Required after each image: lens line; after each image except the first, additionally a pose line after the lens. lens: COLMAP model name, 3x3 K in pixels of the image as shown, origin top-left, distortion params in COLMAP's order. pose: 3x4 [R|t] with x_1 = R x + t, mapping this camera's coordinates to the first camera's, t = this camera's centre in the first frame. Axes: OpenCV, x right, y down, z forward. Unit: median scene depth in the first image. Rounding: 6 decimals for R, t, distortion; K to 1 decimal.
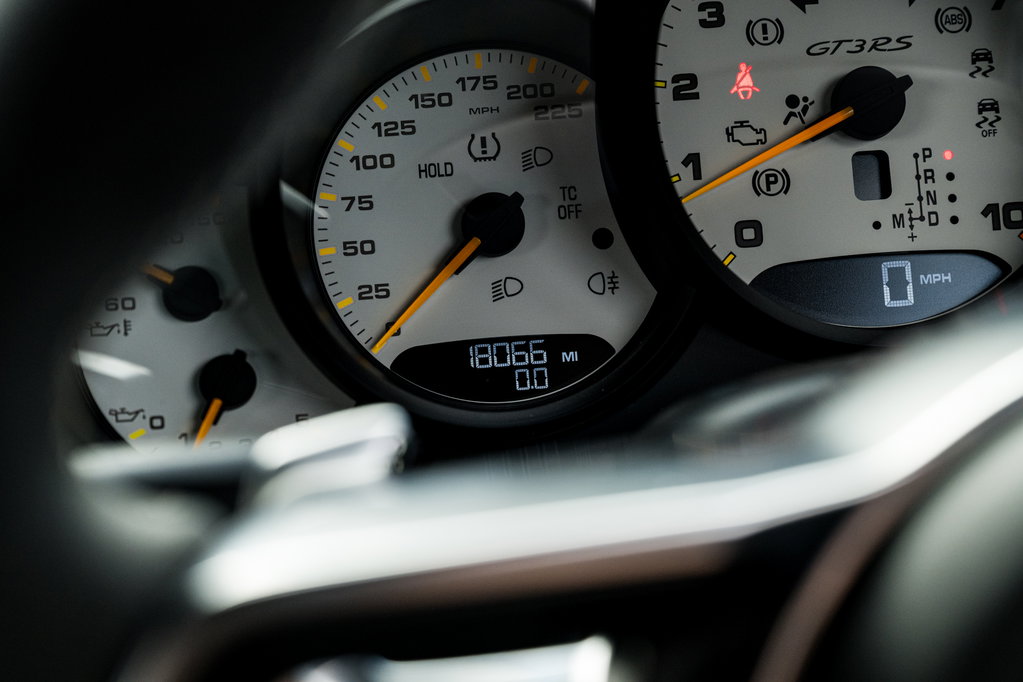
lens RADIAL K [[1997.7, 0, 511.5], [0, 1997.7, 341.0], [0, 0, 1]] dist [0.022252, 0.047175]
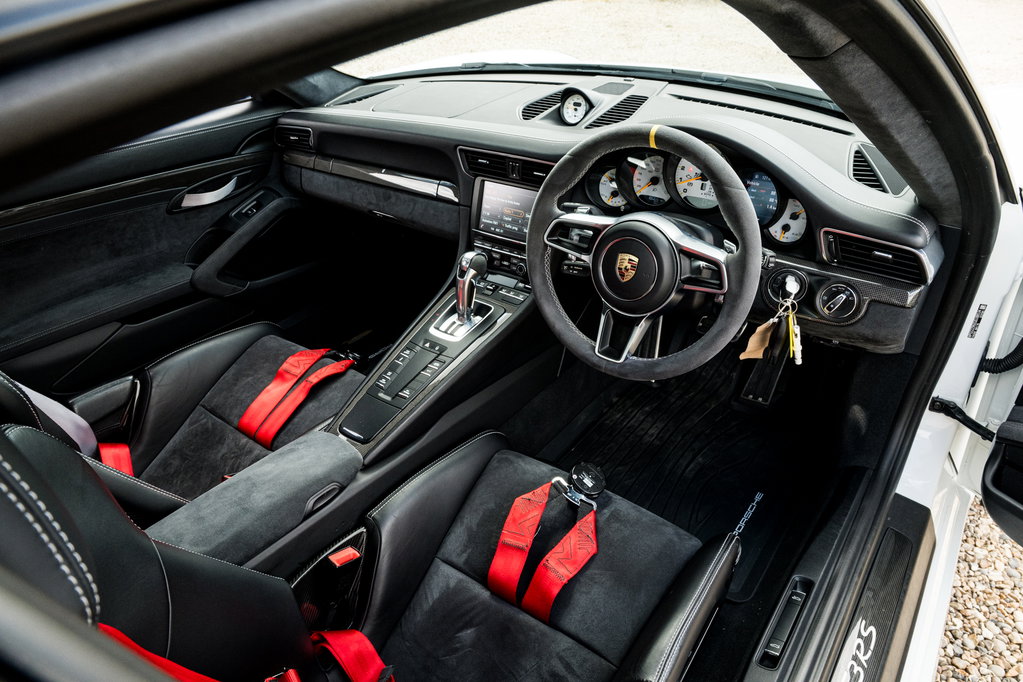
lens RADIAL K [[680.9, 0, 511.5], [0, 680.9, 341.0], [0, 0, 1]] dist [0.003069, -0.001012]
pose [[0.761037, 0.365501, -0.535939, 1.154621], [-0.159361, 0.906184, 0.391708, -0.423798], [0.628829, -0.212697, 0.747886, -1.347932]]
